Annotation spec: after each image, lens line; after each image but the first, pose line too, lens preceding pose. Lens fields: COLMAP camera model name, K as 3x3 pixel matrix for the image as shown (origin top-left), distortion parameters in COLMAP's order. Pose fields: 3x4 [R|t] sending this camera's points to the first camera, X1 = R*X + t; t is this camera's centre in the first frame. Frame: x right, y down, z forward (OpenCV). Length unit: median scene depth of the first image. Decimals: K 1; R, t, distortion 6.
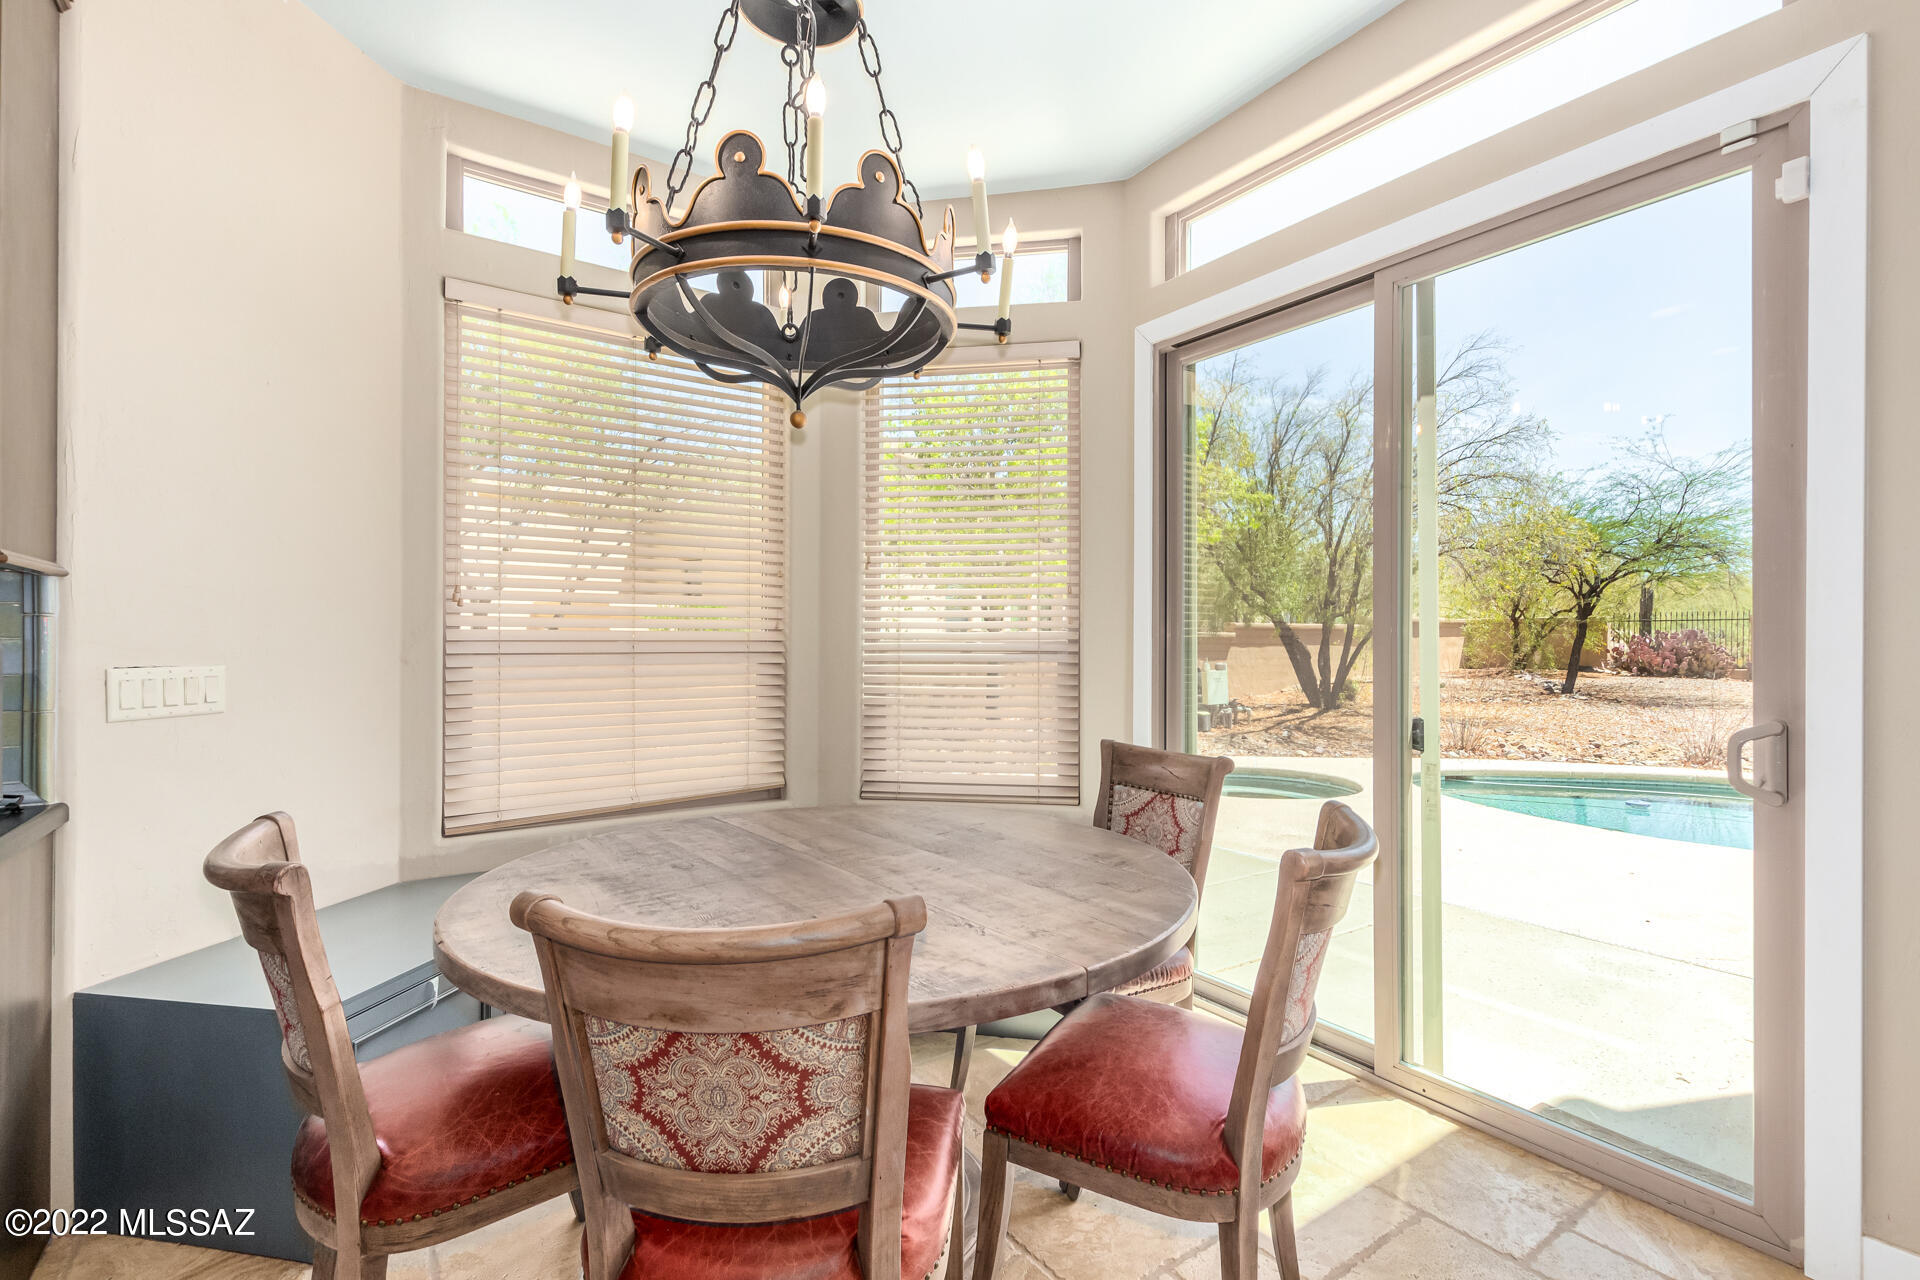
lens RADIAL K [[880.1, 0, 966.7], [0, 880.1, 637.4], [0, 0, 1]] dist [0.004301, 0.000266]
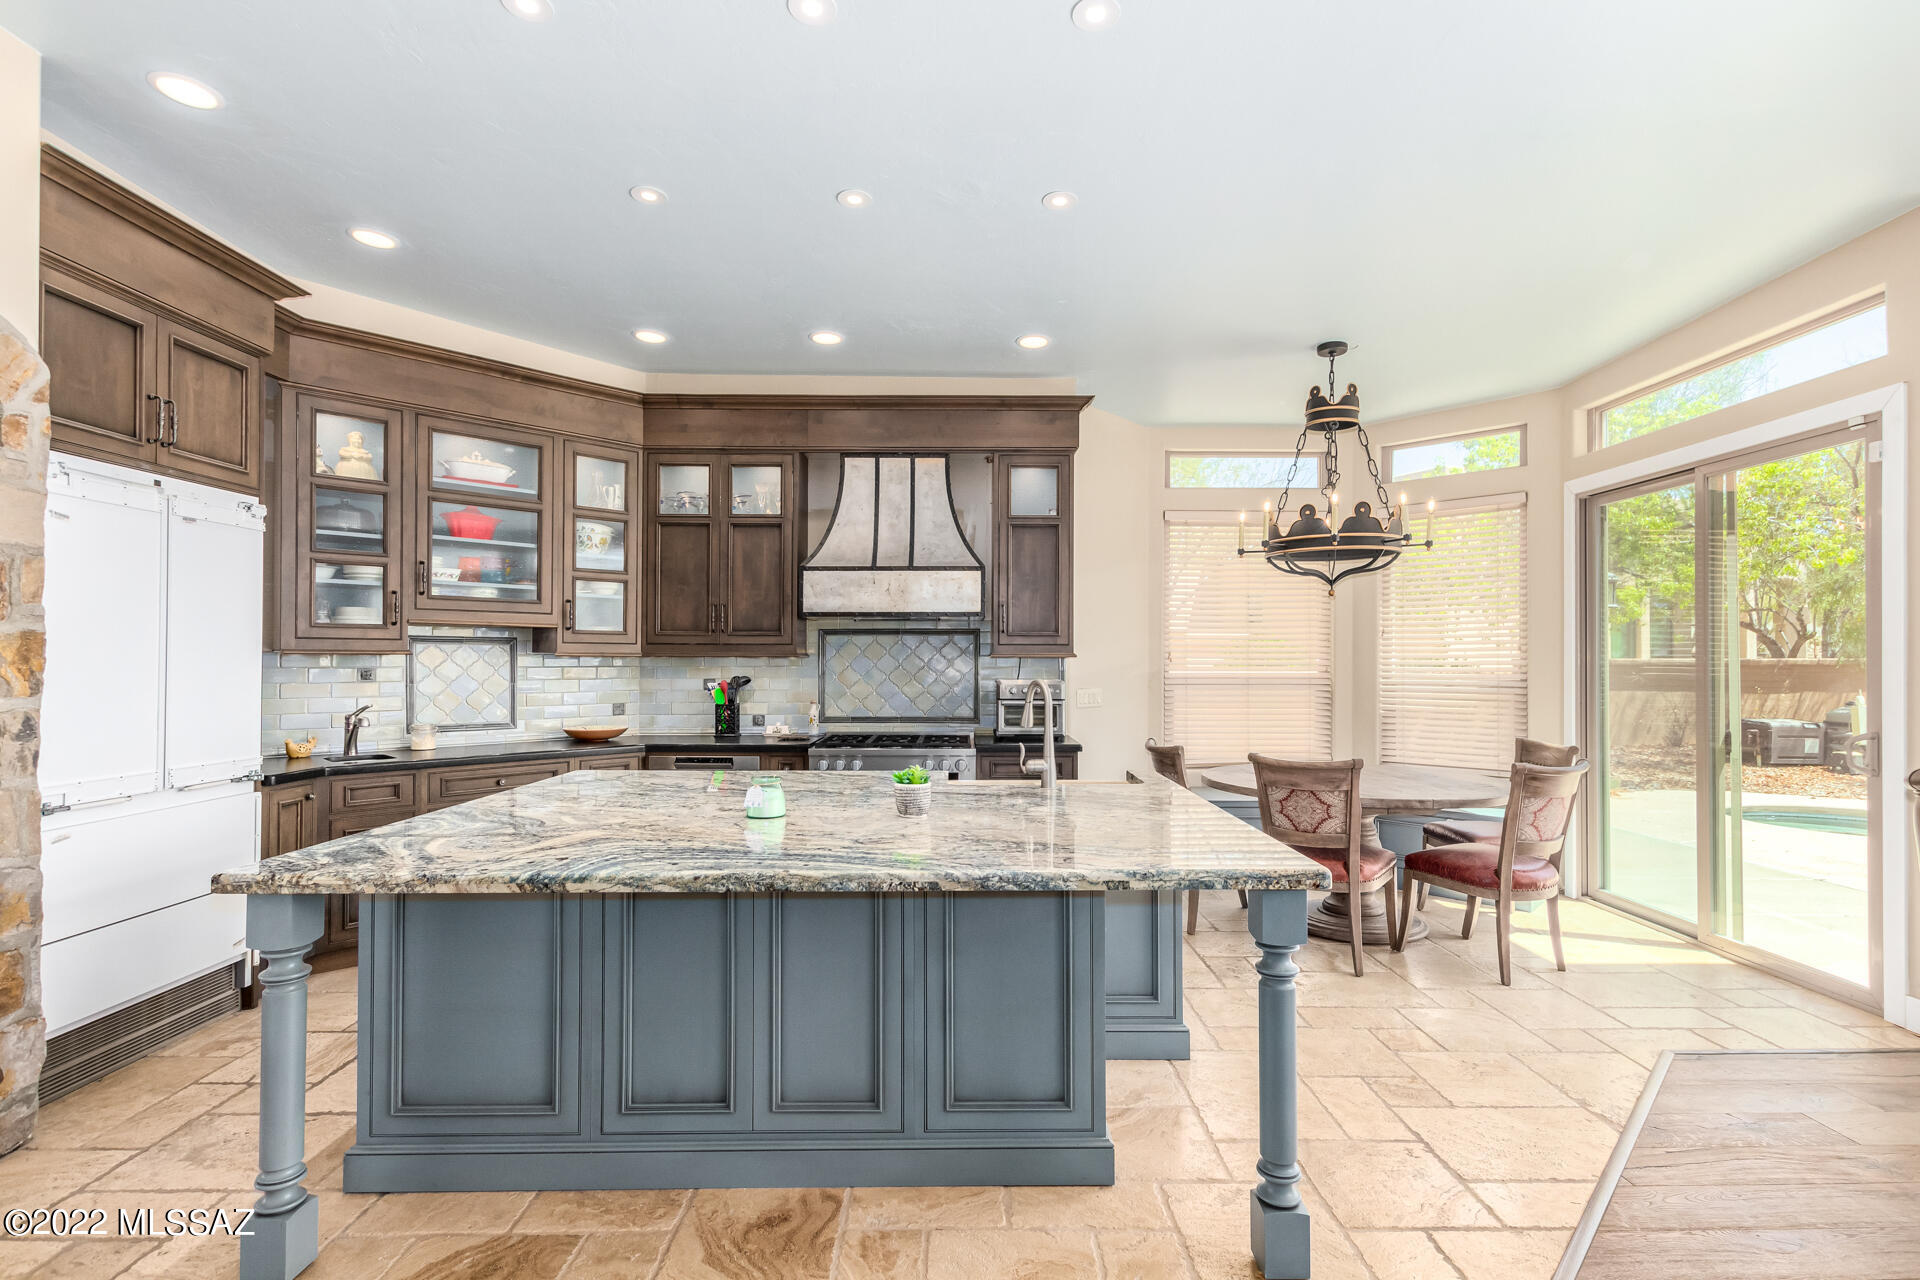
lens RADIAL K [[909.3, 0, 966.4], [0, 909.3, 651.4], [0, 0, 1]] dist [0.005606, 0.000536]
pose [[0.823981, -0.006645, -0.566578, 0.373253], [0.001717, 0.999956, -0.009231, -0.057814], [0.566614, 0.006634, 0.823957, -1.535832]]
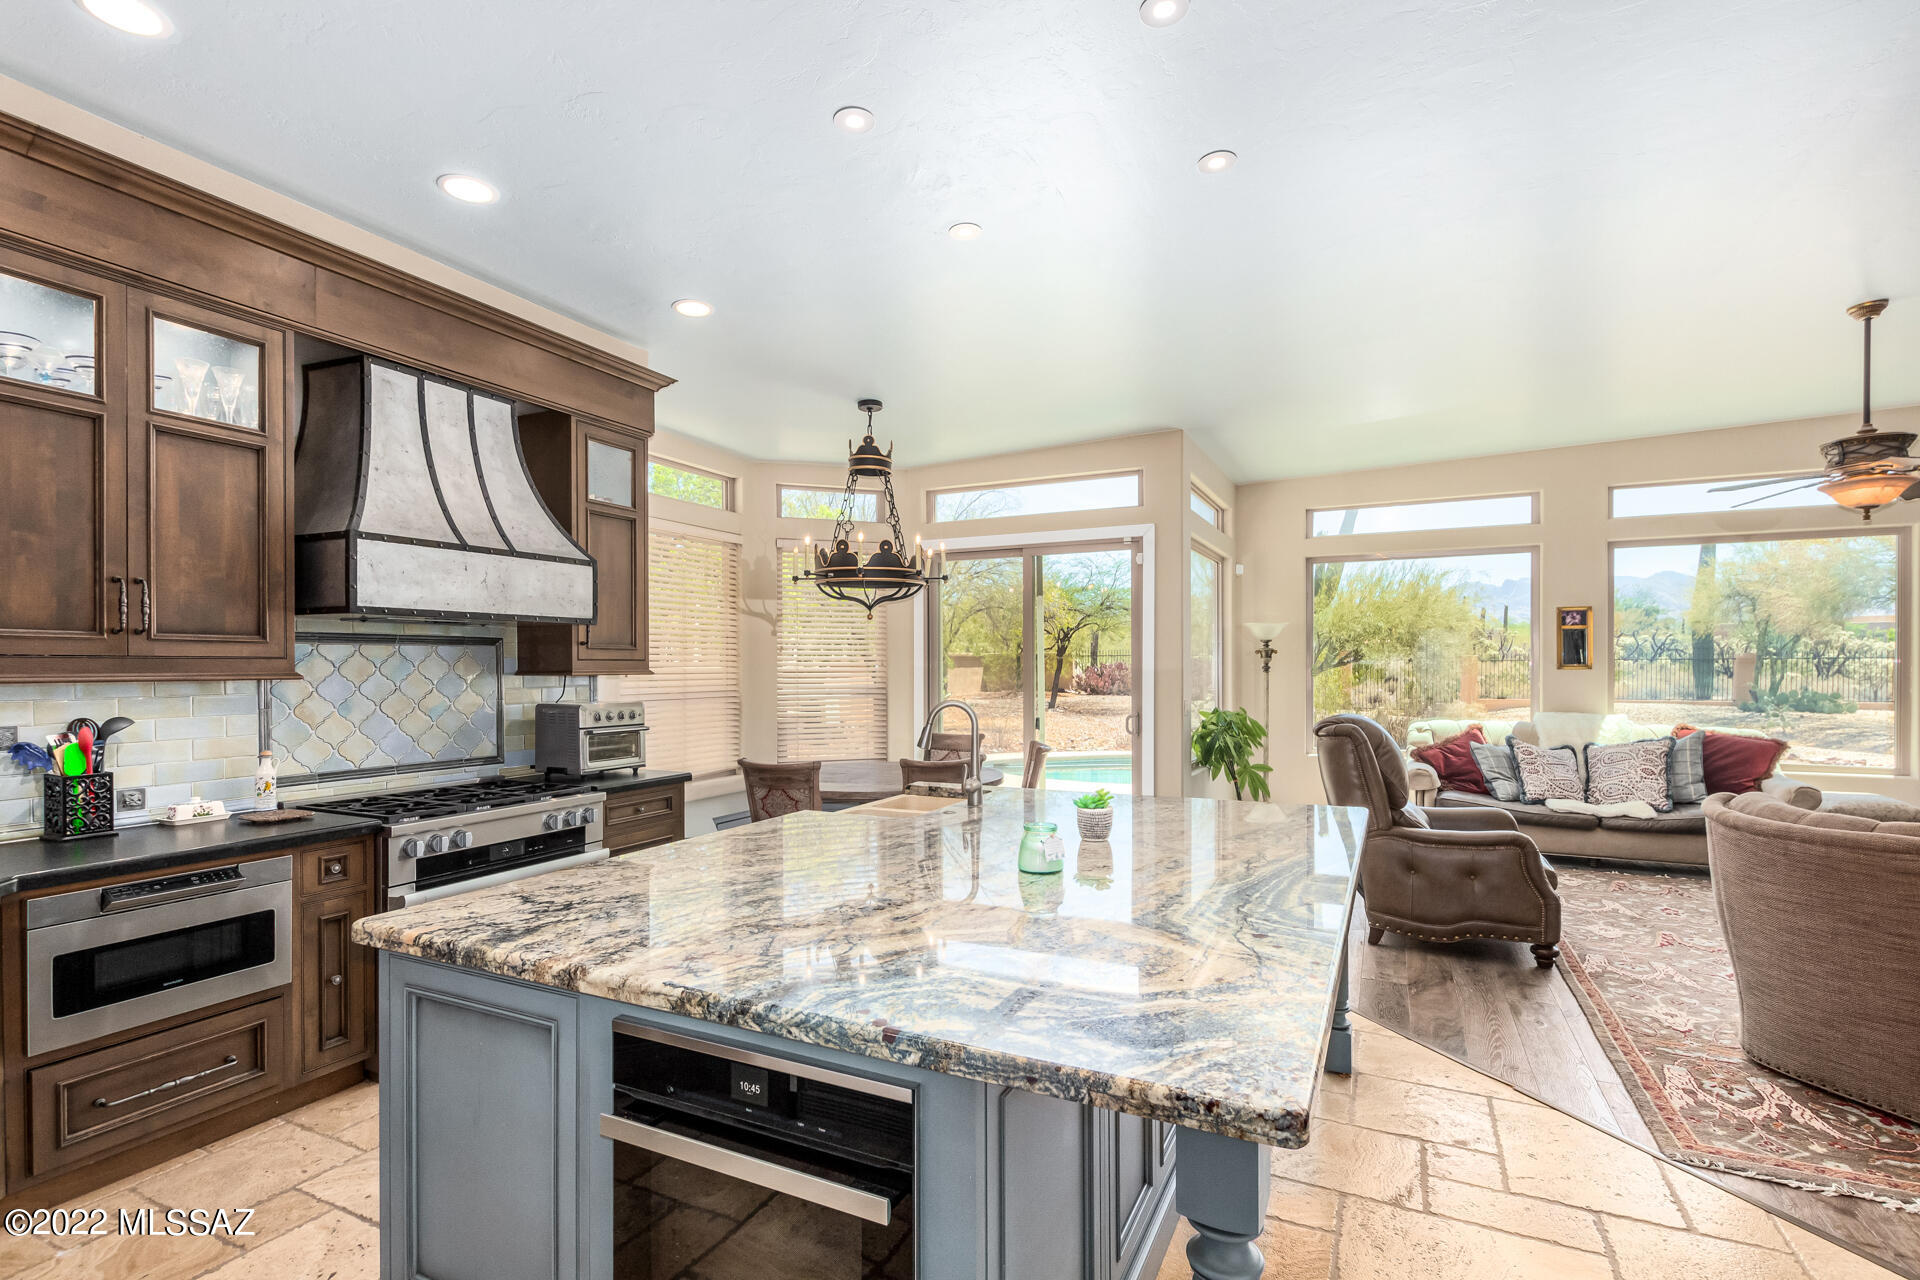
lens RADIAL K [[900.1, 0, 958.1], [0, 900.1, 670.1], [0, 0, 1]] dist [0.018498, -0.007508]
pose [[0.873061, -0.006863, 0.487563, -1.258451], [0.002658, 0.999953, 0.009315, -0.093681], [-0.487604, -0.006837, 0.873038, -1.548555]]
